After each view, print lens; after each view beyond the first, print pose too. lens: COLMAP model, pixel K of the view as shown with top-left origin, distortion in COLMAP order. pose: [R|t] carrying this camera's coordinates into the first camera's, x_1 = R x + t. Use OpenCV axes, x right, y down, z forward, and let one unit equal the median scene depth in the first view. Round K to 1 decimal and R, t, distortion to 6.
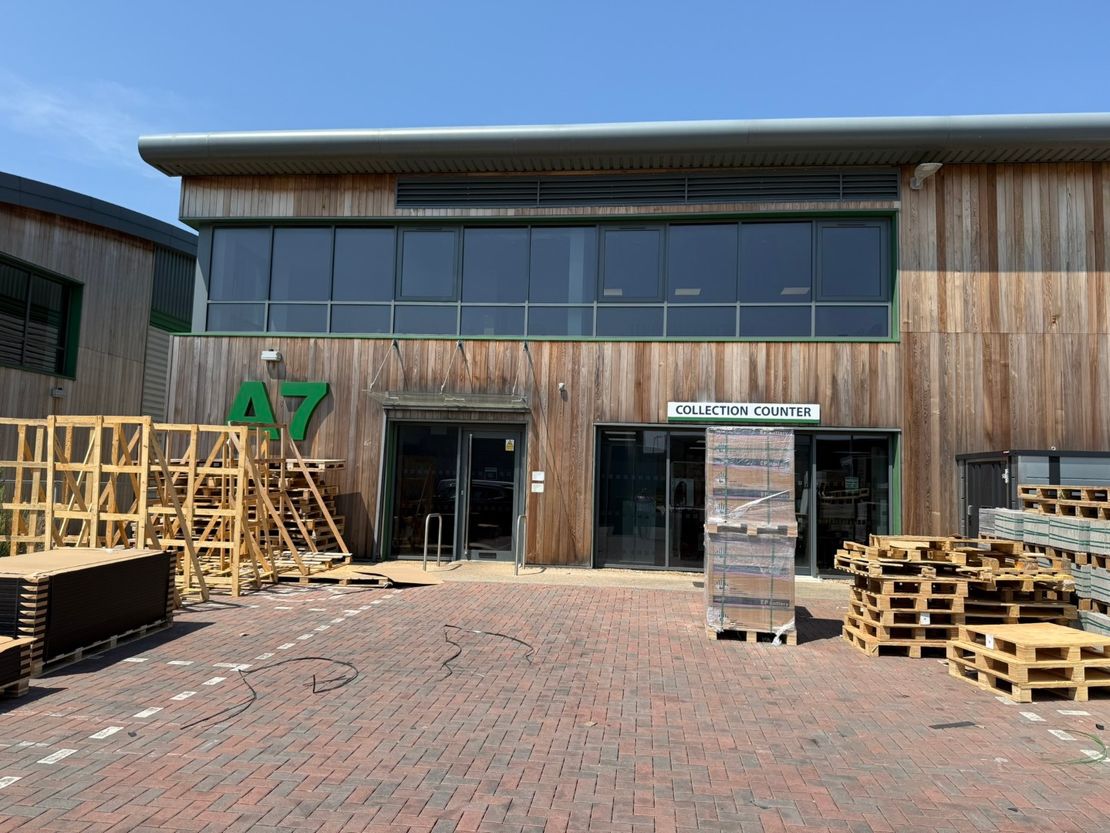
lens RADIAL K [[788.3, 0, 548.5], [0, 788.3, 420.7], [0, 0, 1]] dist [0.050311, -0.046153]
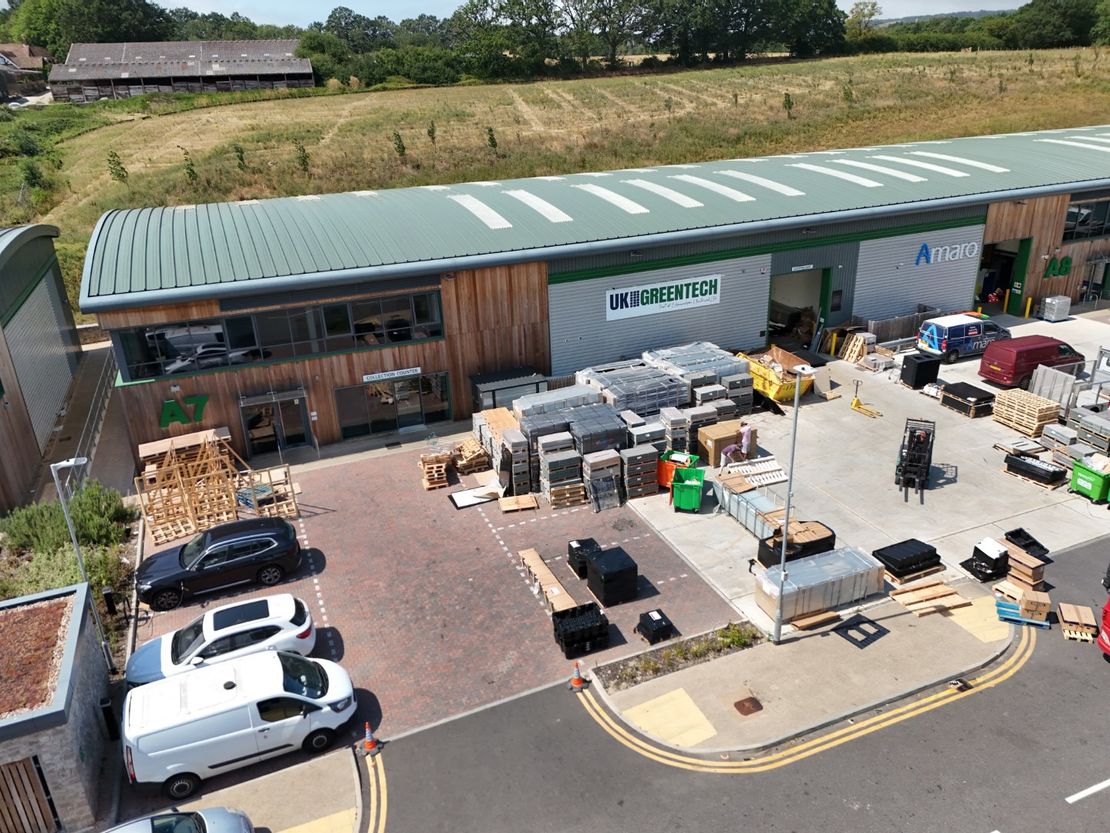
lens RADIAL K [[785.8, 0, 548.3], [0, 785.8, 420.2], [0, 0, 1]] dist [0.049576, -0.018978]
pose [[0.873078, -0.248167, 0.419700, -0.413186], [0.028286, 0.885110, 0.464521, -1.034549], [-0.486759, -0.393691, 0.779790, -1.269251]]
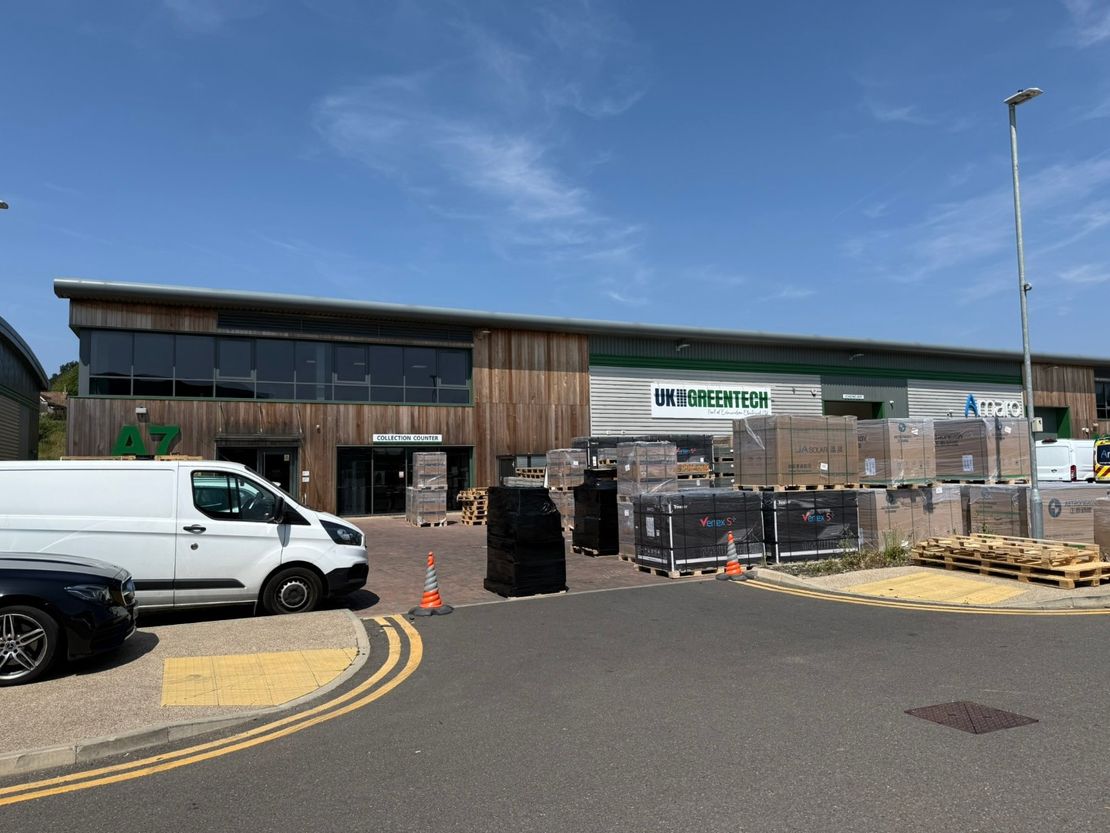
lens RADIAL K [[788.3, 0, 564.9], [0, 788.3, 413.1], [0, 0, 1]] dist [0.050311, -0.046153]
pose [[0.850100, -0.004568, 0.526602, -0.508676], [0.000761, 0.999972, 0.007445, -0.094154], [-0.526621, -0.005928, 0.850079, -1.020409]]
